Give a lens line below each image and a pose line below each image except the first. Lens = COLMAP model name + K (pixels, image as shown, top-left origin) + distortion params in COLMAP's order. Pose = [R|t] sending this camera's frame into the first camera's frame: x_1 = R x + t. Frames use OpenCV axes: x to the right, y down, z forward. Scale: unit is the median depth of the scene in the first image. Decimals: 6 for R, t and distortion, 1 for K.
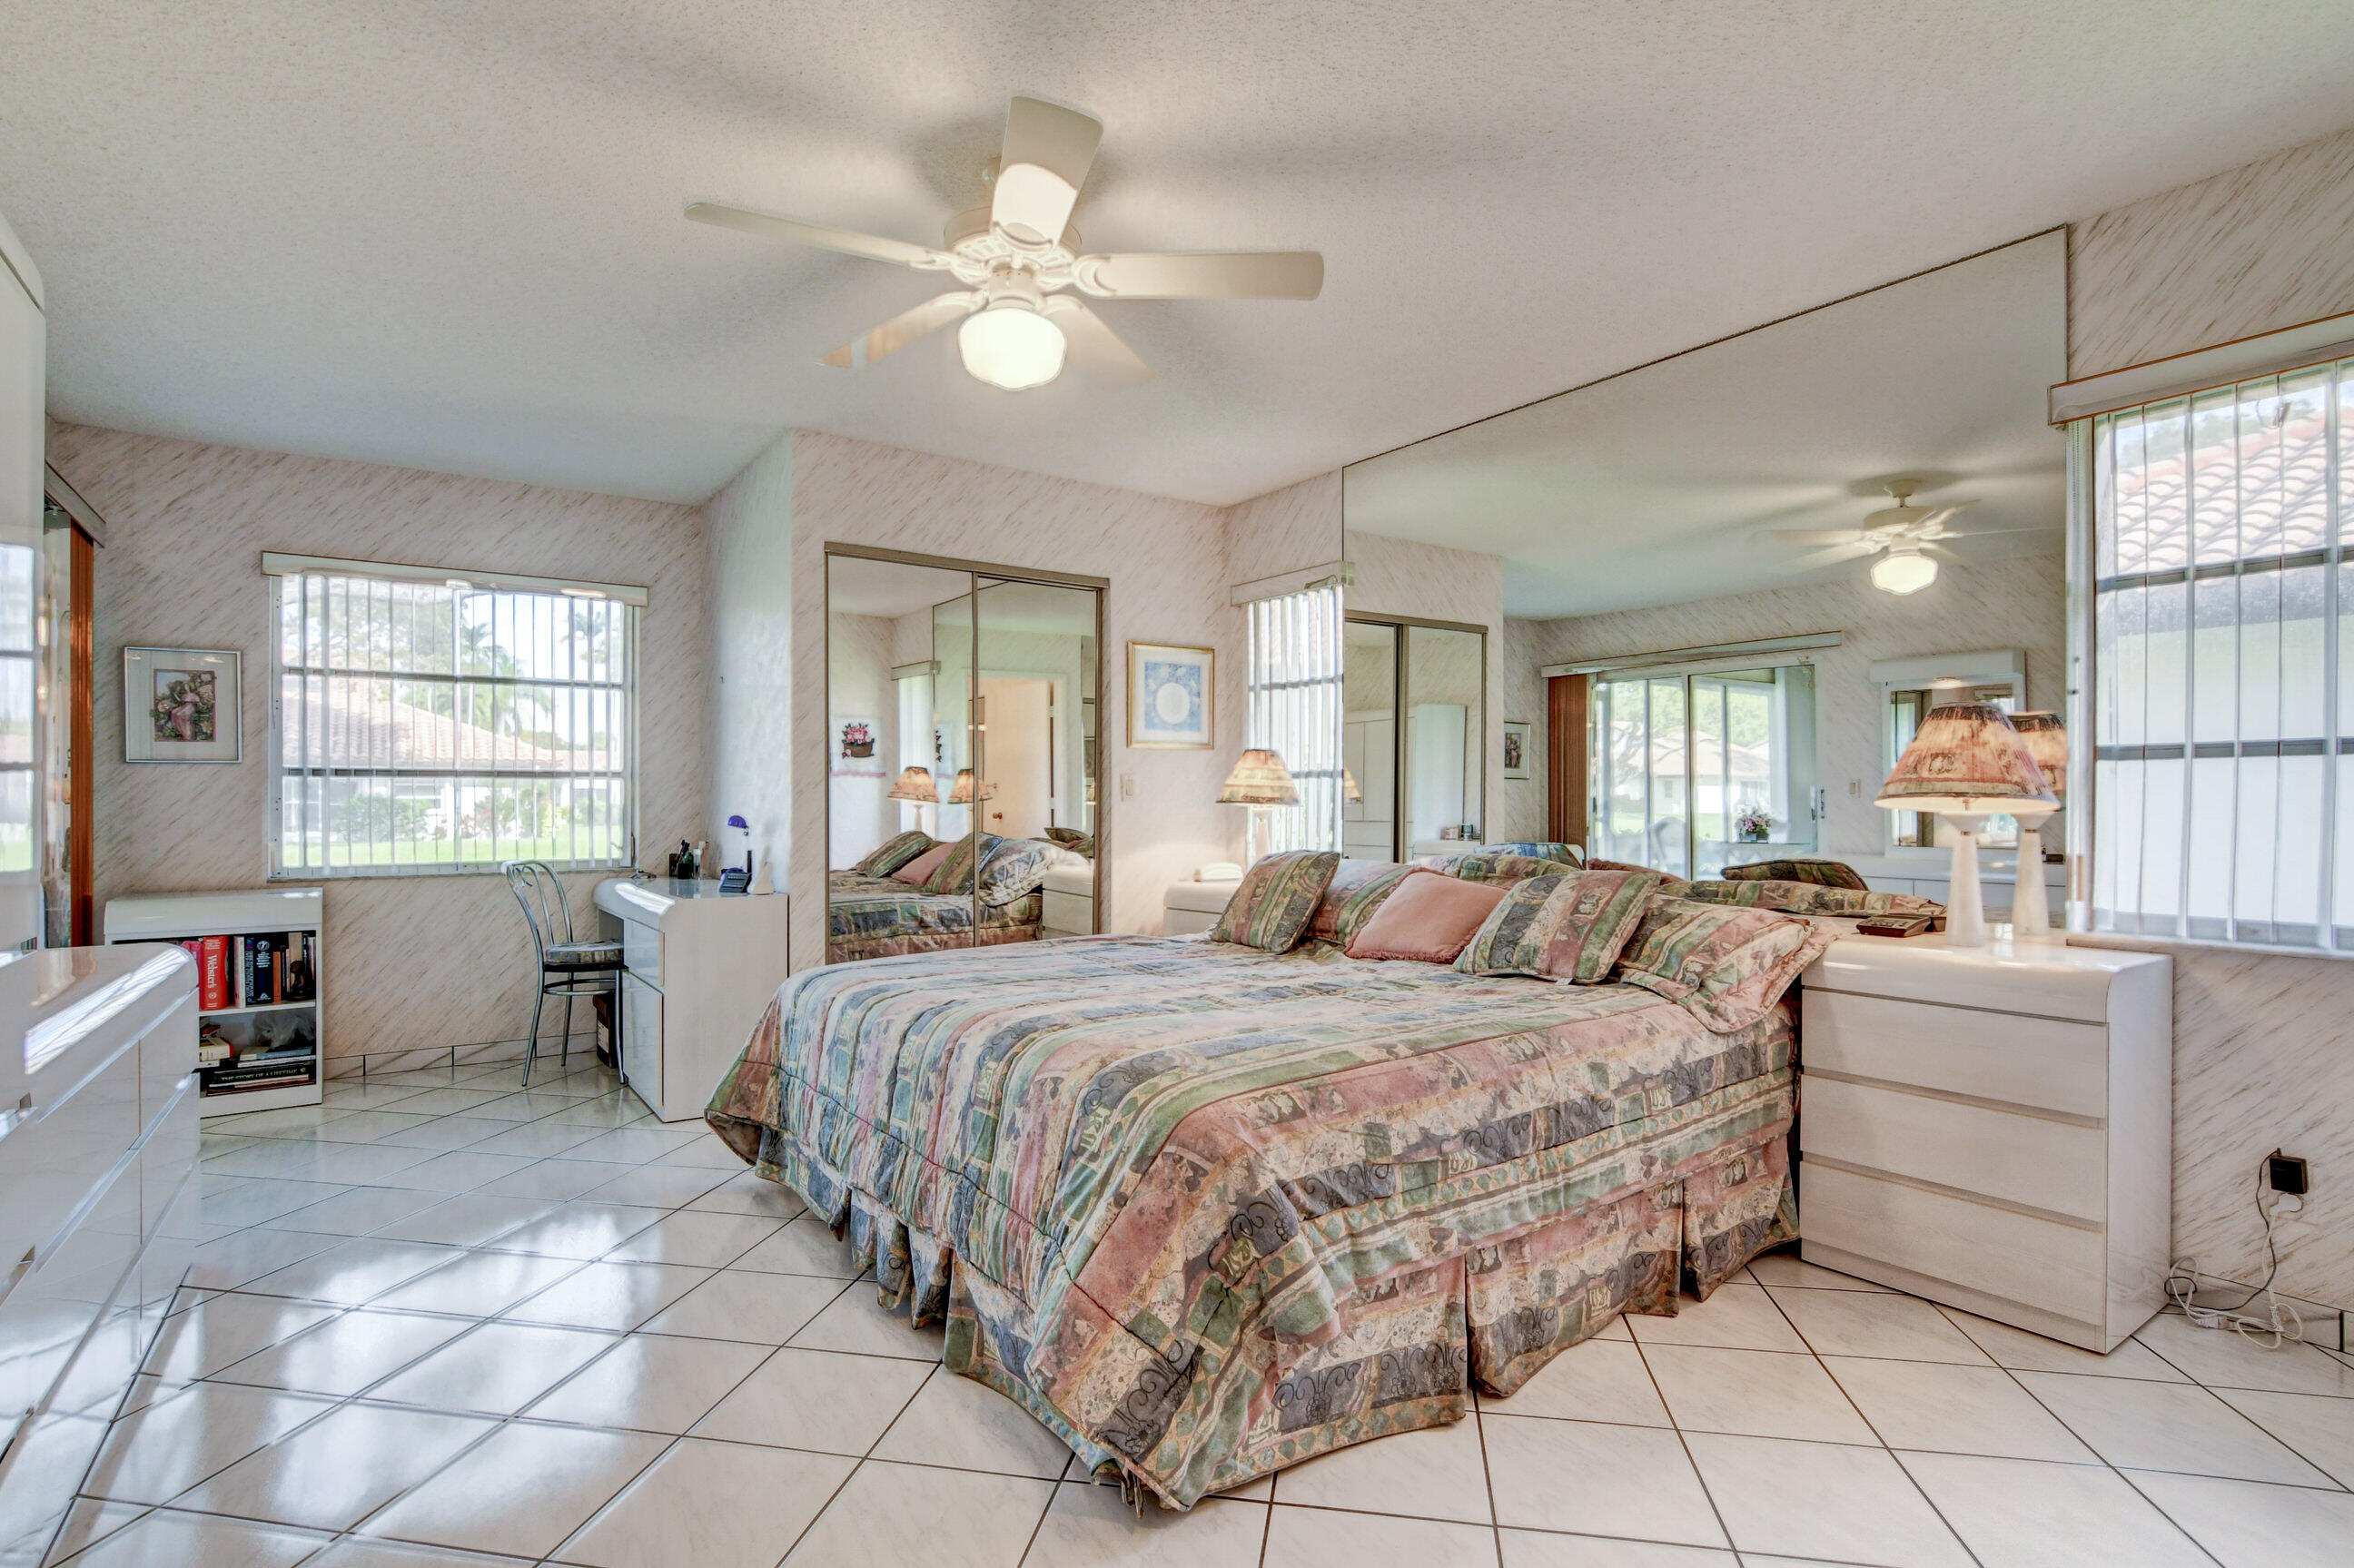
lens RADIAL K [[1143.2, 0, 1163.2], [0, 1143.2, 798.9], [0, 0, 1]] dist [-0.031242, 0.009823]
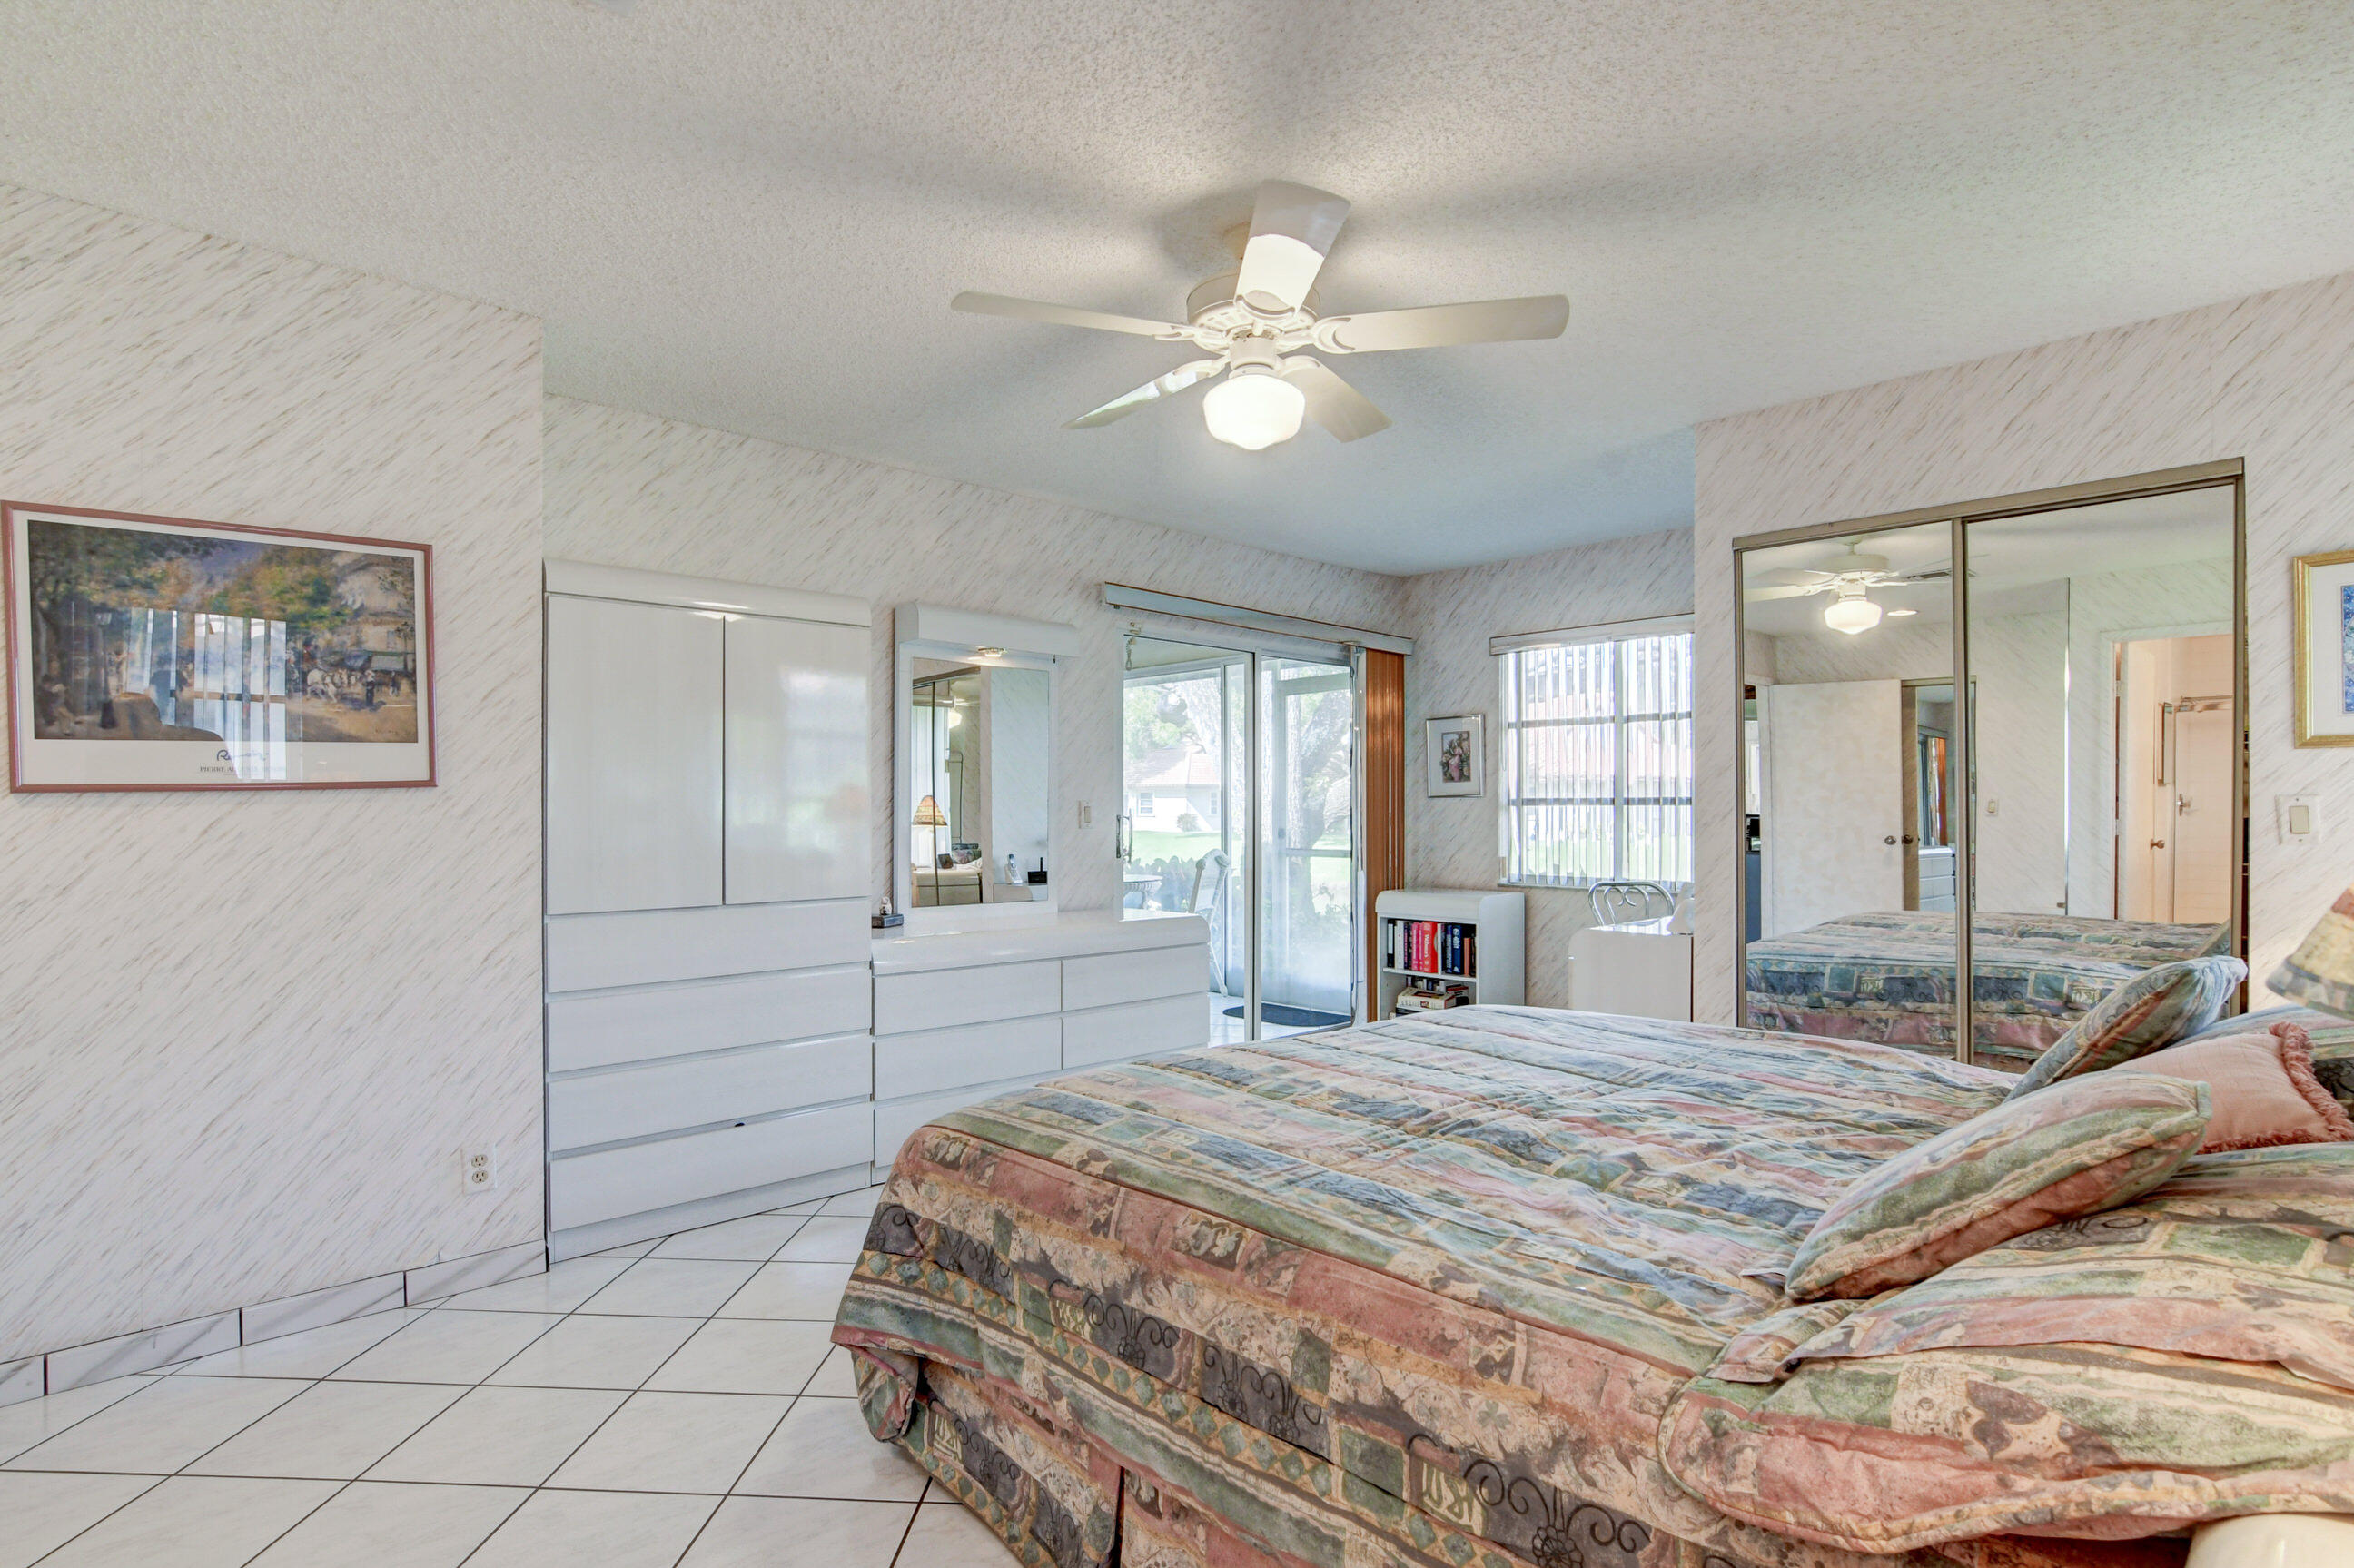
lens RADIAL K [[1143.2, 0, 1199.9], [0, 1143.2, 816.9], [0, 0, 1]] dist [-0.031242, 0.009823]
pose [[0.165078, 0.006837, -0.986257, 0.489627], [0.003856, 0.999964, 0.007577, -0.019613], [0.986273, -0.005054, 0.165046, 0.439537]]
